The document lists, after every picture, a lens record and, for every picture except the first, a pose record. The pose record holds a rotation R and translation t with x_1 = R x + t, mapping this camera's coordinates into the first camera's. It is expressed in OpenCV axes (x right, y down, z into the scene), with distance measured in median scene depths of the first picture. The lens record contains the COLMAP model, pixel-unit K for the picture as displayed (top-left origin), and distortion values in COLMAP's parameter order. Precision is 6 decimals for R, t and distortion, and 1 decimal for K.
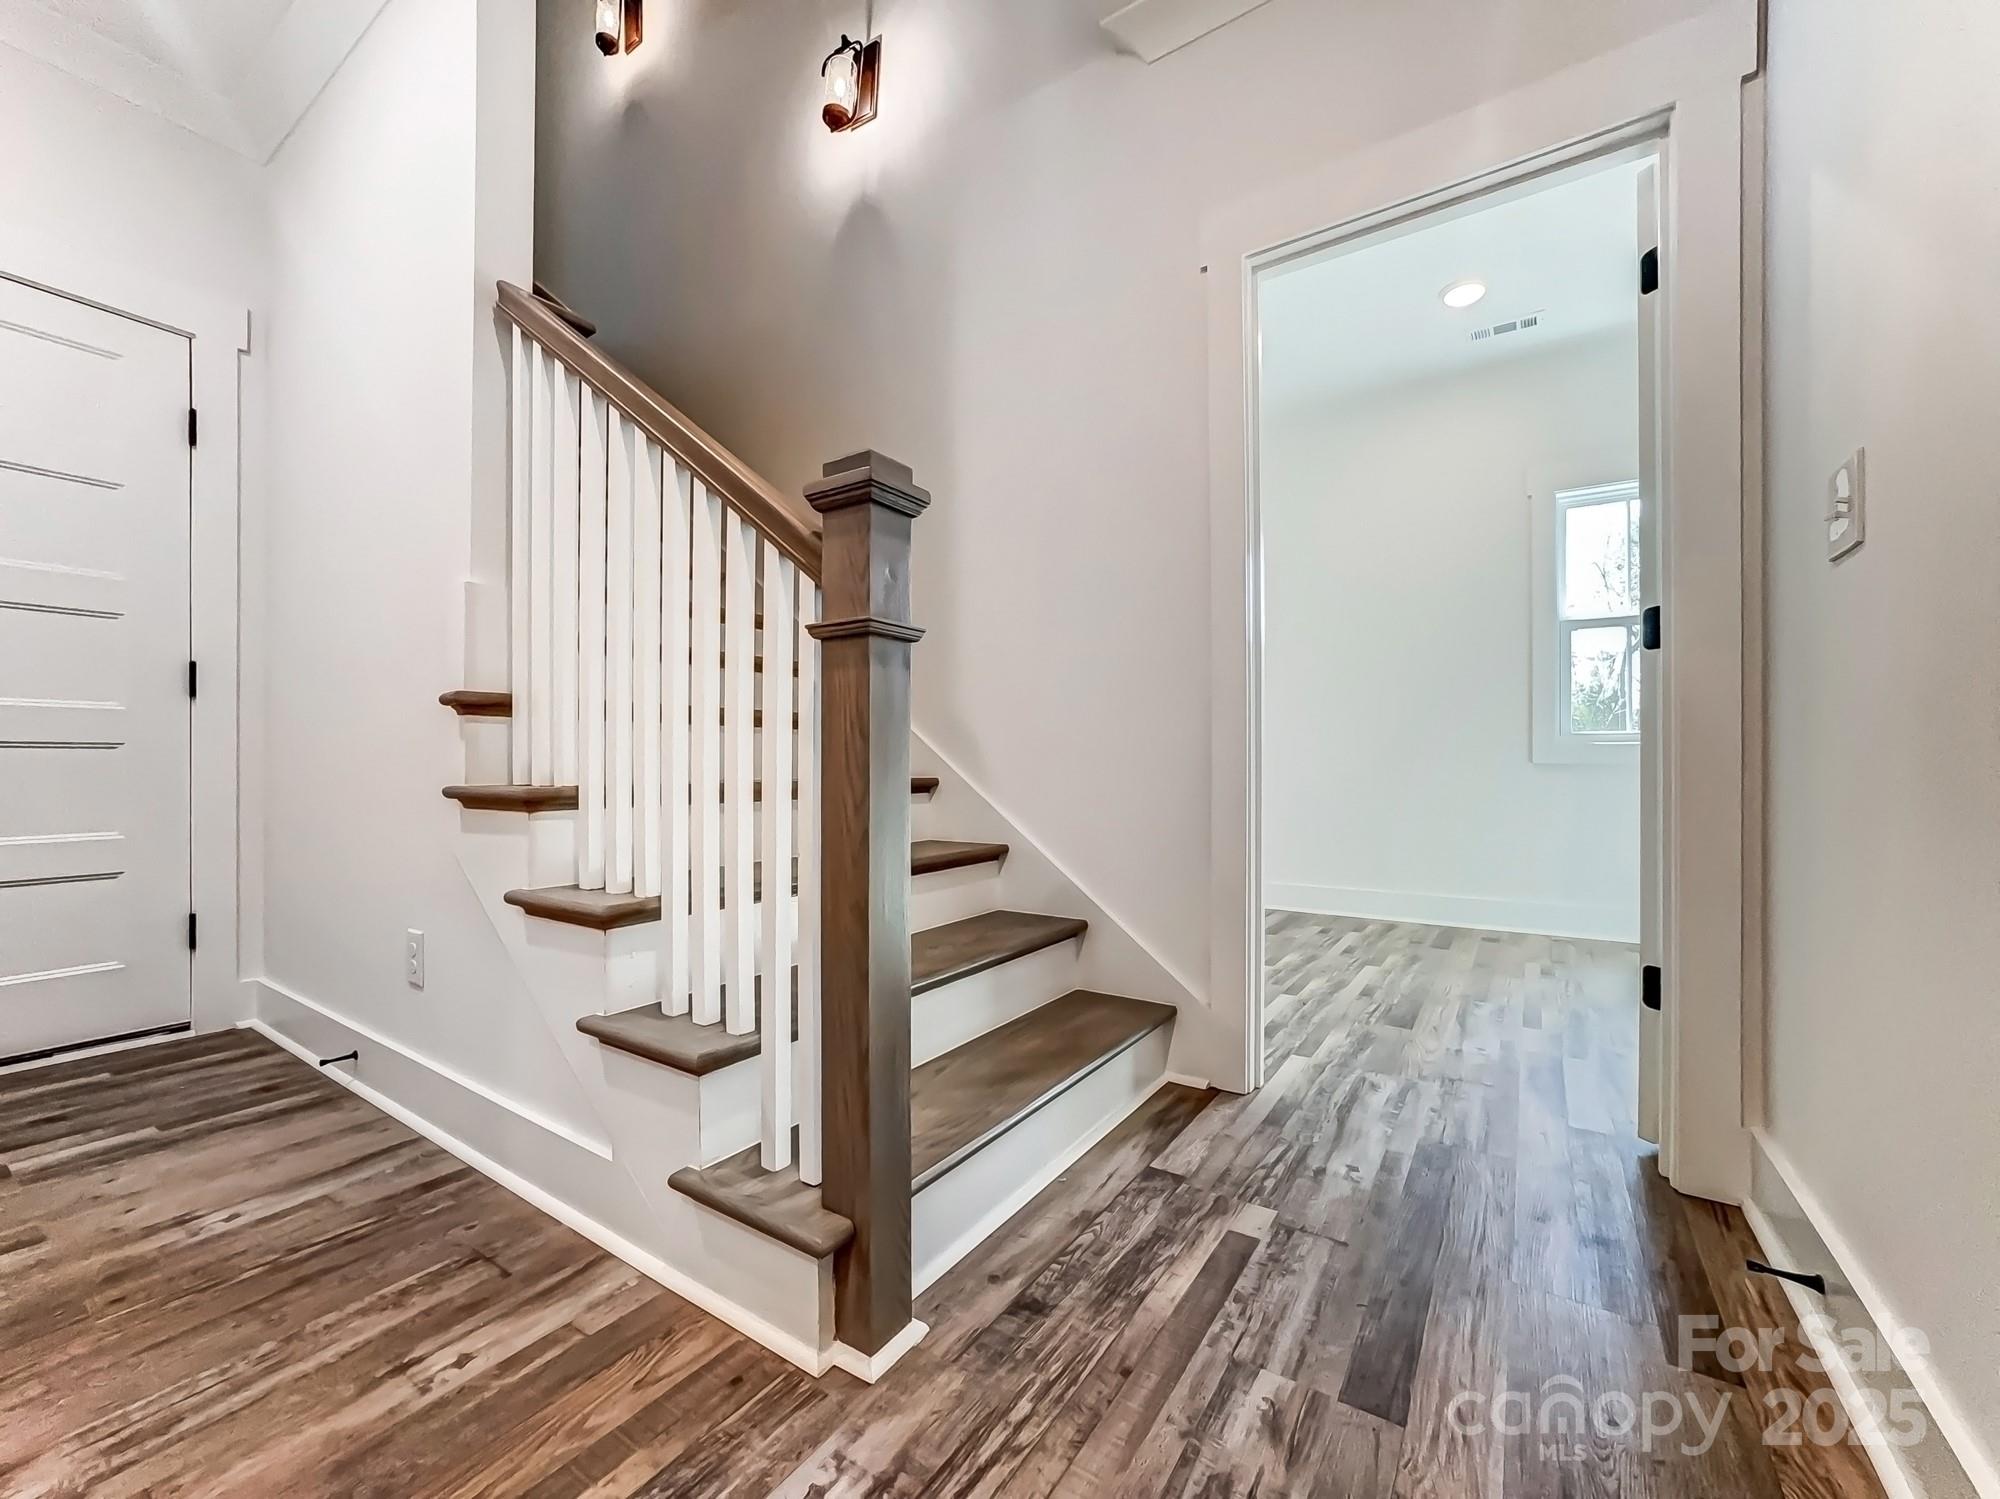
lens RADIAL K [[829.0, 0, 1001.6], [0, 829.0, 763.5], [0, 0, 1]] dist [-0.016262, 0.002908]
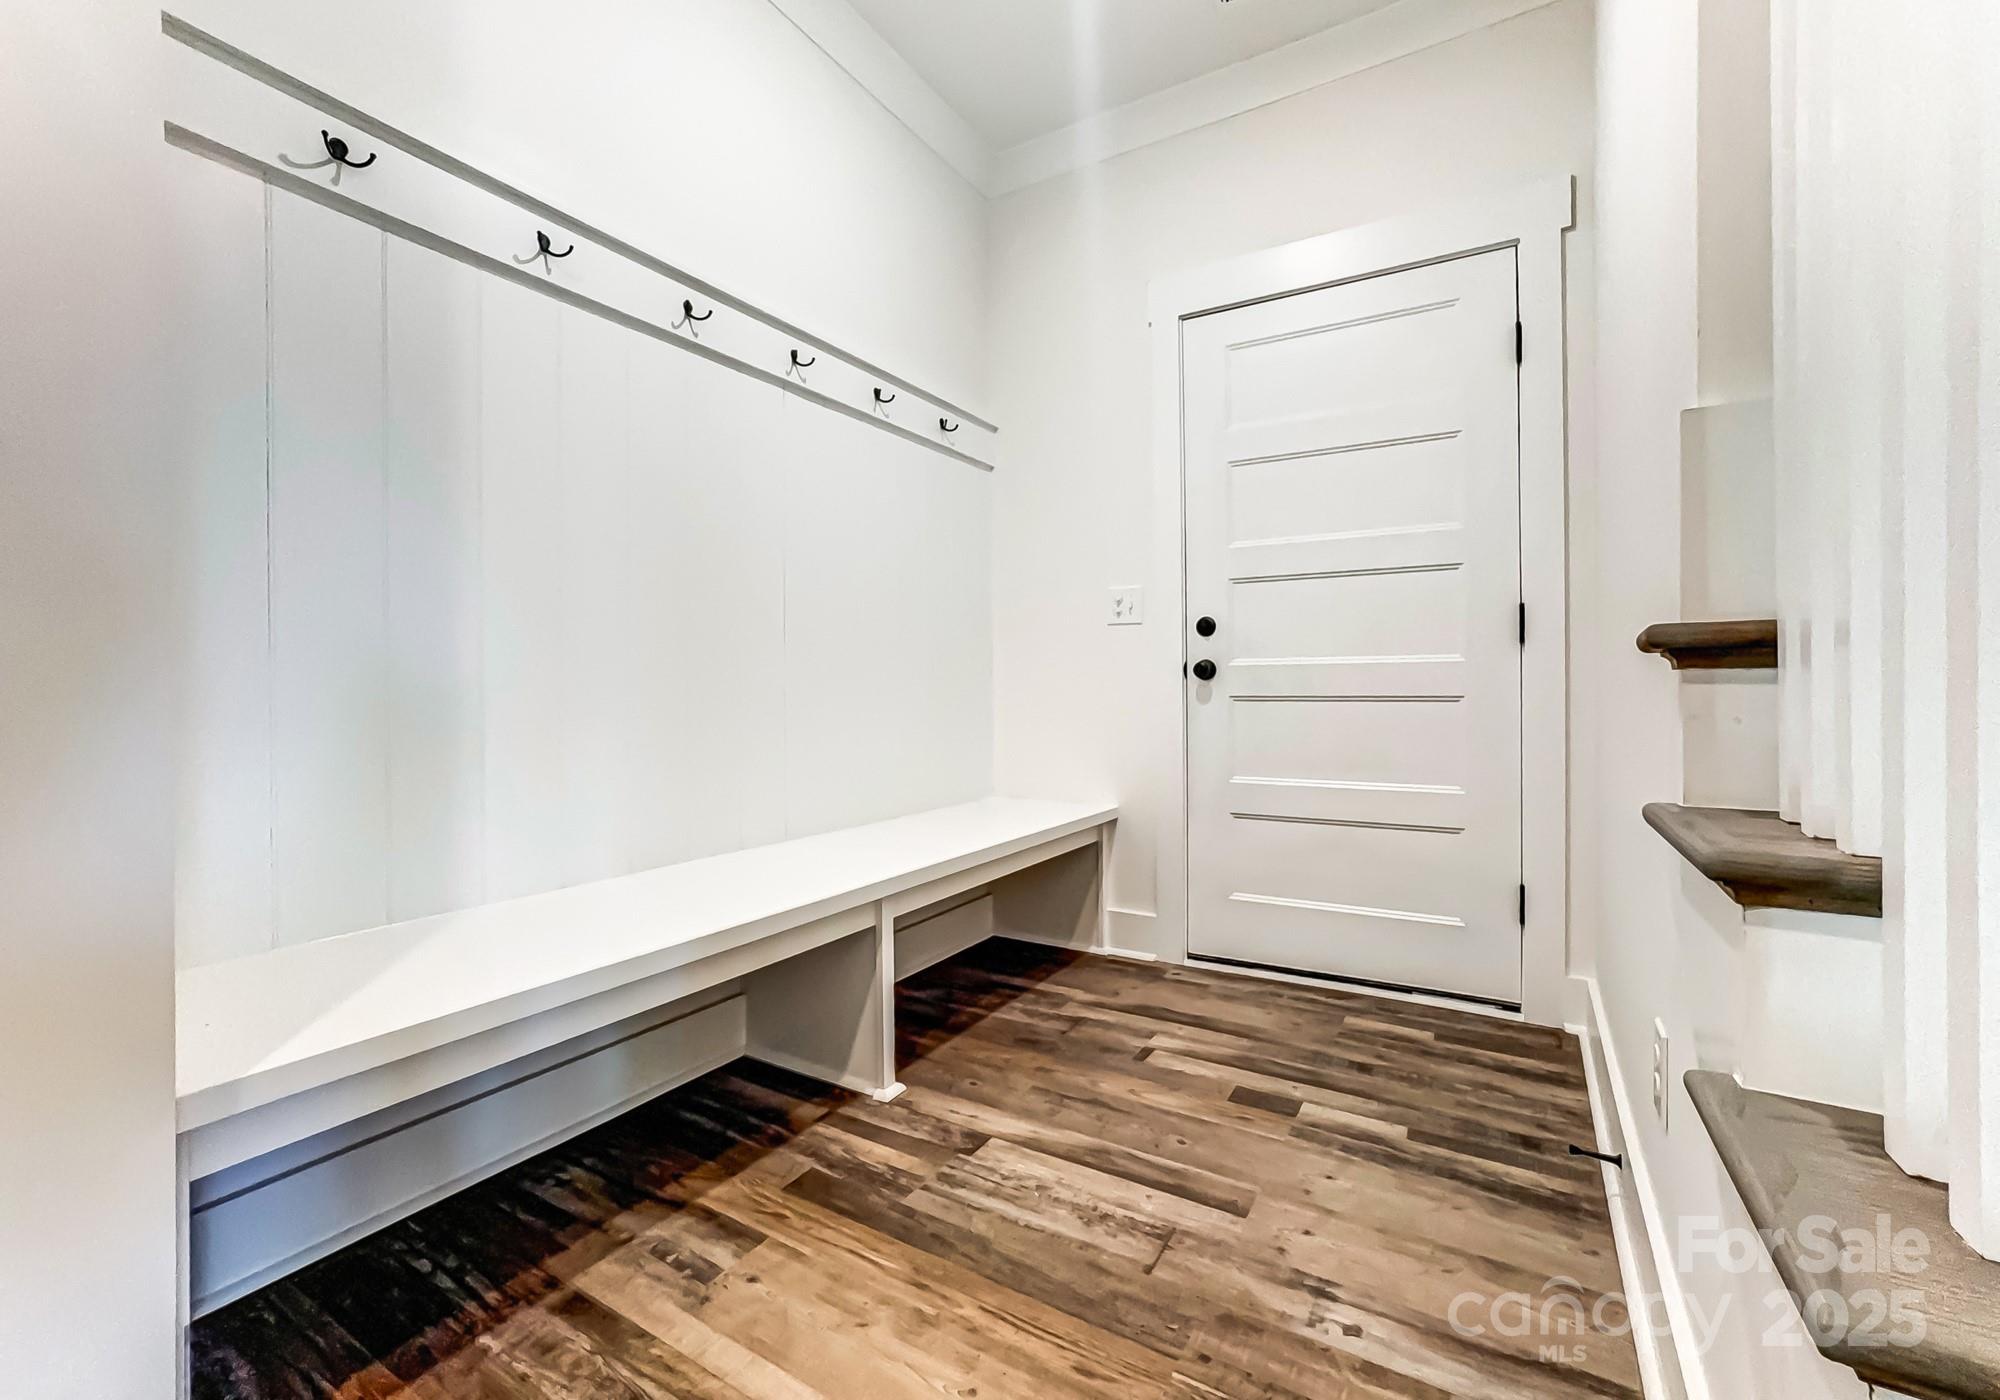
lens RADIAL K [[821.7, 0, 1004.3], [0, 821.7, 692.5], [0, 0, 1]] dist [-0.015605, 0.000762]
pose [[0.031017, 0.003457, -0.999513, -0.146947], [0.010662, 0.999936, 0.003790, -0.047882], [0.999462, -0.010774, 0.030979, 0.526455]]
